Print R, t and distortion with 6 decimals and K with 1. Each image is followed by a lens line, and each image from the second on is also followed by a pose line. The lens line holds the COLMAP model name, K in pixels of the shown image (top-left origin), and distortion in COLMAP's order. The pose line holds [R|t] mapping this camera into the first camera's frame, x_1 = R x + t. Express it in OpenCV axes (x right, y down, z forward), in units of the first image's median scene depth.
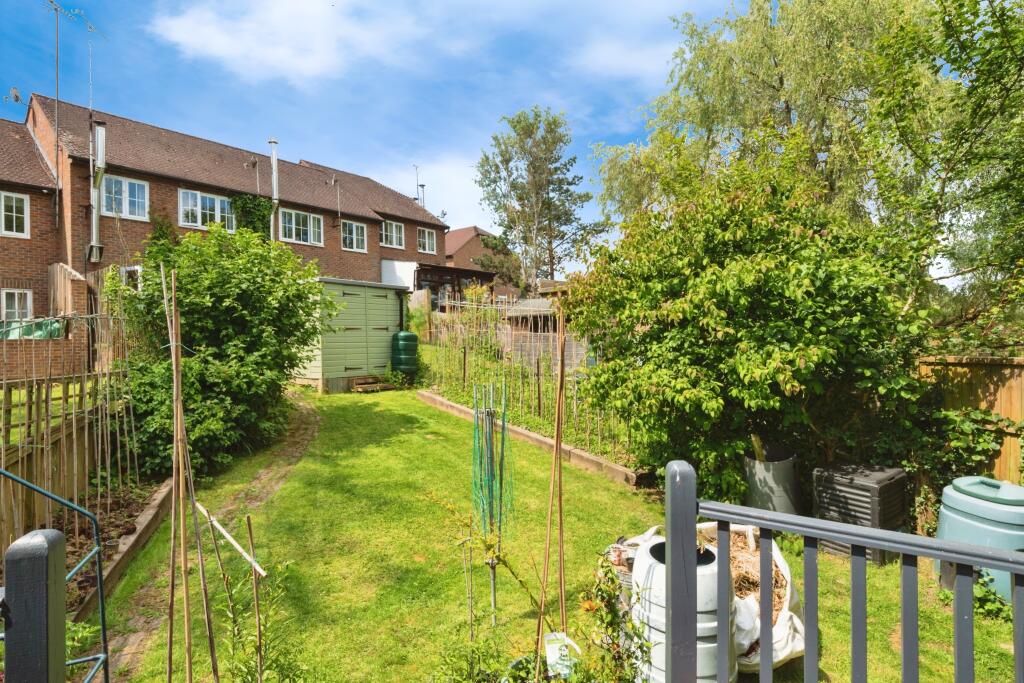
lens RADIAL K [[533.7, 0, 512.0], [0, 533.7, 336.4], [0, 0, 1]] dist [0.002650, 0.000215]
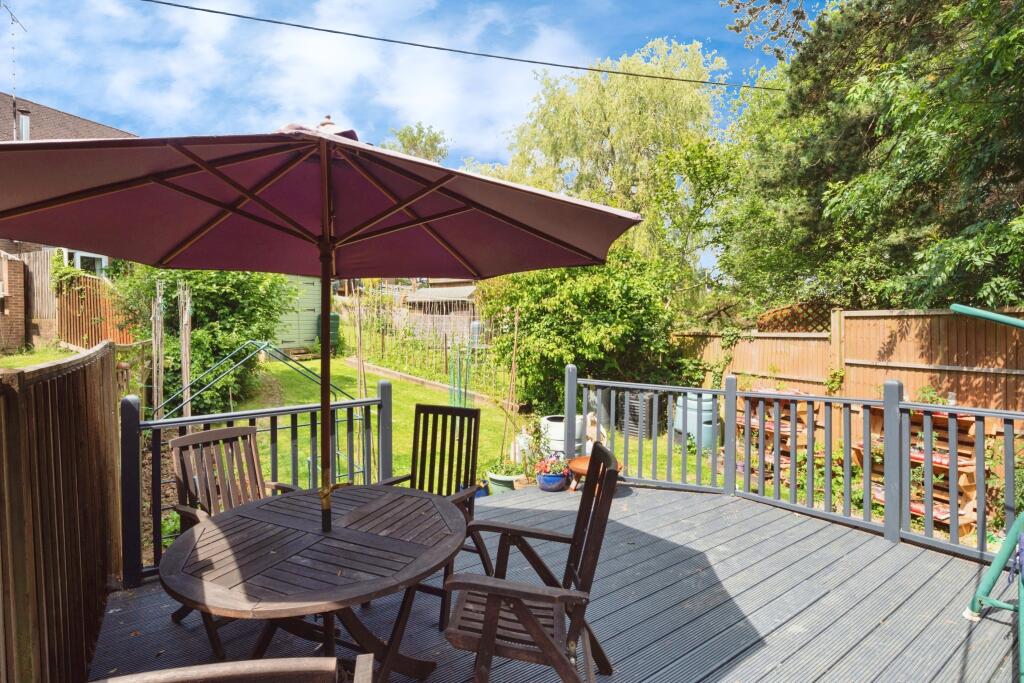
lens RADIAL K [[489.5, 0, 493.2], [0, 489.5, 343.2], [0, 0, 1]] dist [-0.000294, -0.000331]
pose [[0.970003, 0.000715, 0.243092, -0.265088], [-0.013327, 0.998648, 0.050241, 0.001147], [-0.242728, -0.051974, 0.968701, -0.516947]]
